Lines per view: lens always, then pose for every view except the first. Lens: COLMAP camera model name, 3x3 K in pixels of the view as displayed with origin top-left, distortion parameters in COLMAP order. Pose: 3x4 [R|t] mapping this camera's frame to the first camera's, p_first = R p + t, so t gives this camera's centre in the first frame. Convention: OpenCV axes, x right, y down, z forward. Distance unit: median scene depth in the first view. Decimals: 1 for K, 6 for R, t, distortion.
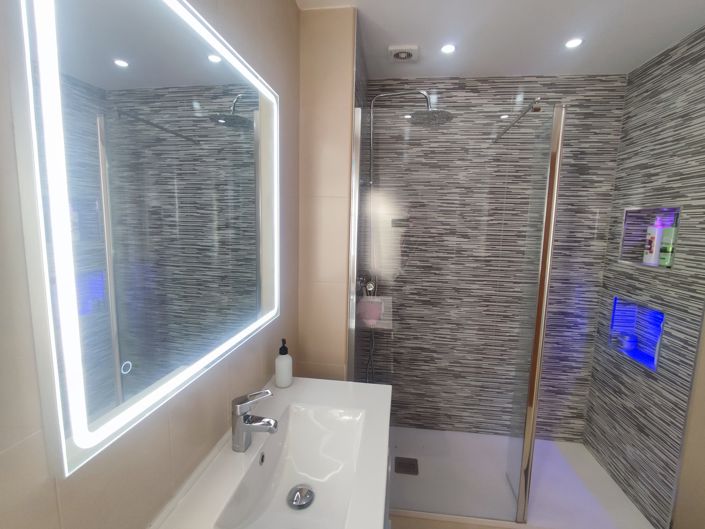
lens RADIAL K [[326.7, 0, 353.1], [0, 326.7, 260.0], [0, 0, 1]] dist [-0.001781, 0.001429]
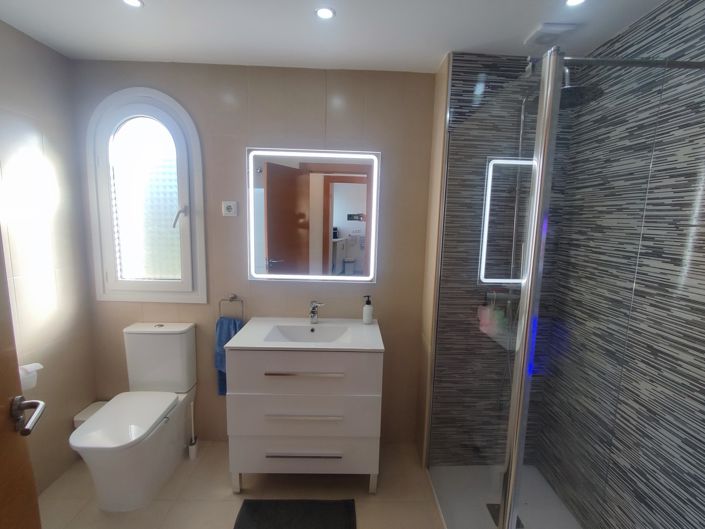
lens RADIAL K [[326.7, 0, 355.2], [0, 326.7, 259.7], [0, 0, 1]] dist [-0.001781, 0.001429]
pose [[0.138634, 0.108927, -0.984335, 0.821442], [-0.141245, 0.985947, 0.089213, -0.047965], [0.980220, 0.126665, 0.152071, 0.375457]]
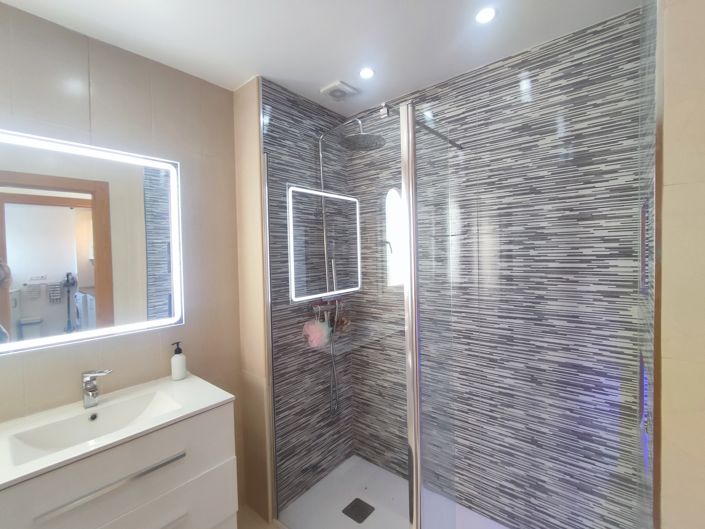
lens RADIAL K [[326.7, 0, 355.9], [0, 326.7, 260.6], [0, 0, 1]] dist [-0.001781, 0.001429]
pose [[0.837009, -0.033160, -0.546183, 0.638092], [-0.018886, 0.995817, -0.089400, 0.012411], [0.546863, 0.085143, 0.832882, 0.157703]]
